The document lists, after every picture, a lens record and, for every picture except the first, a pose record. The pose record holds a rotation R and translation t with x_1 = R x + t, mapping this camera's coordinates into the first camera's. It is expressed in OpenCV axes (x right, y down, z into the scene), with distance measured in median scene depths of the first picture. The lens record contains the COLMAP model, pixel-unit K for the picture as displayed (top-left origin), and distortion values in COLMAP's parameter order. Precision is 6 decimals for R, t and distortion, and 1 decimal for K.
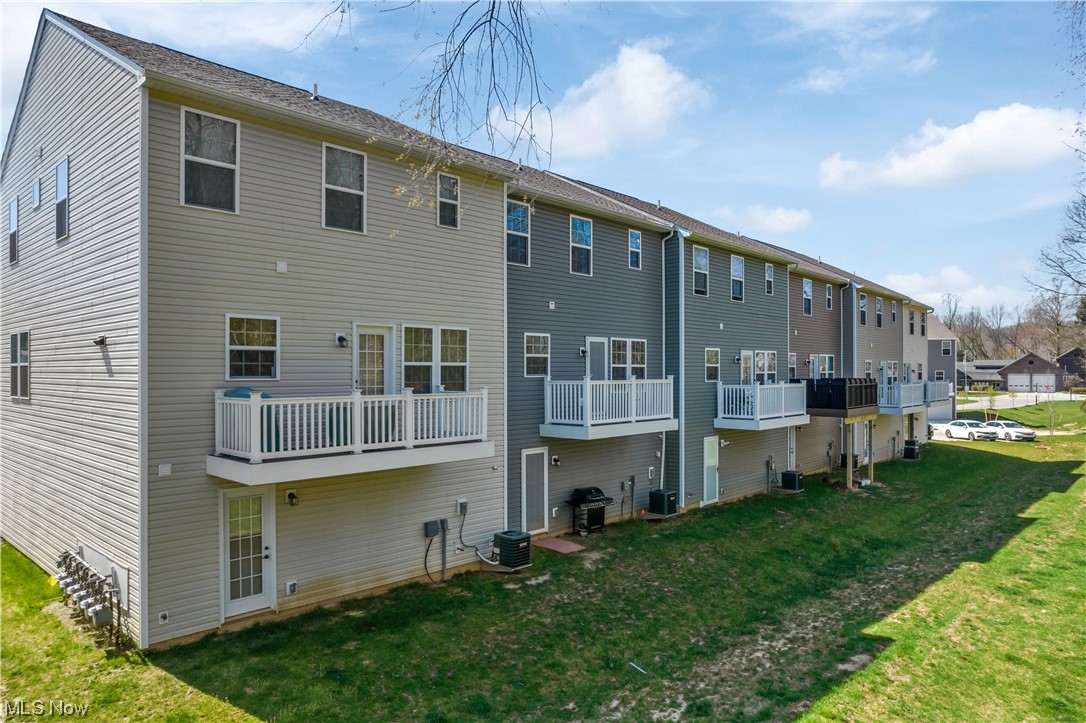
lens RADIAL K [[713.9, 0, 543.0], [0, 713.9, 361.5], [0, 0, 1]] dist [-0.079026, 0.071727]
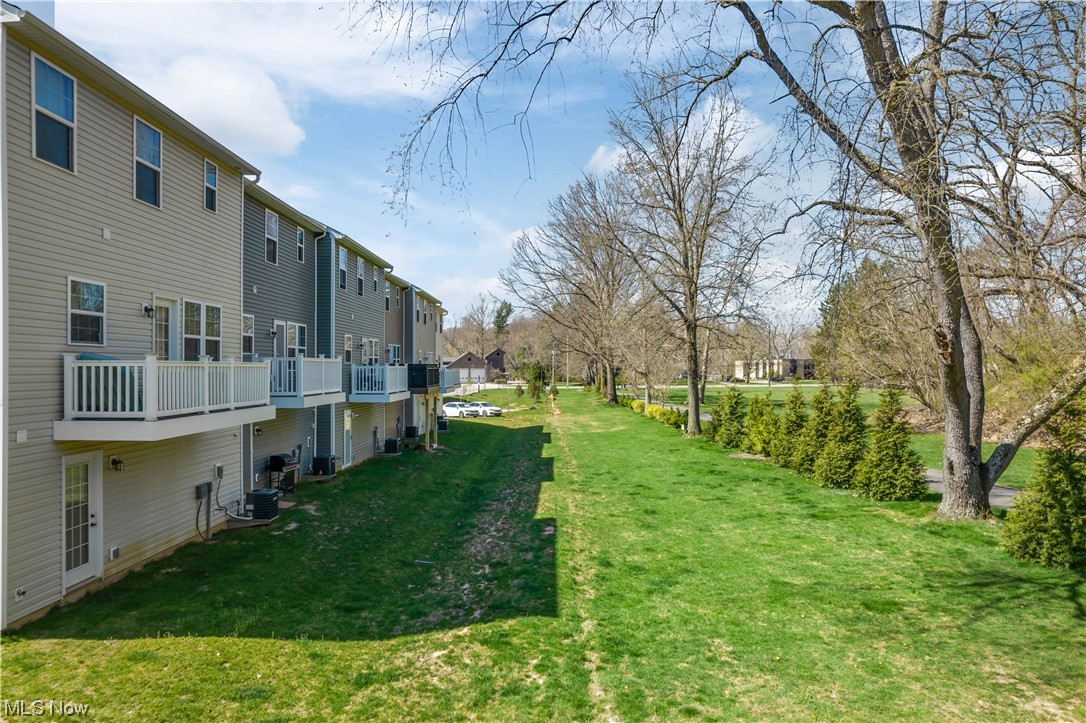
lens RADIAL K [[713.9, 0, 543.0], [0, 713.9, 361.5], [0, 0, 1]] dist [-0.079026, 0.071727]
pose [[0.732479, 0.004532, 0.680775, -0.545188], [-0.005557, 0.999984, -0.000678, 0.041289], [-0.680767, -0.003287, 0.732492, -0.136252]]
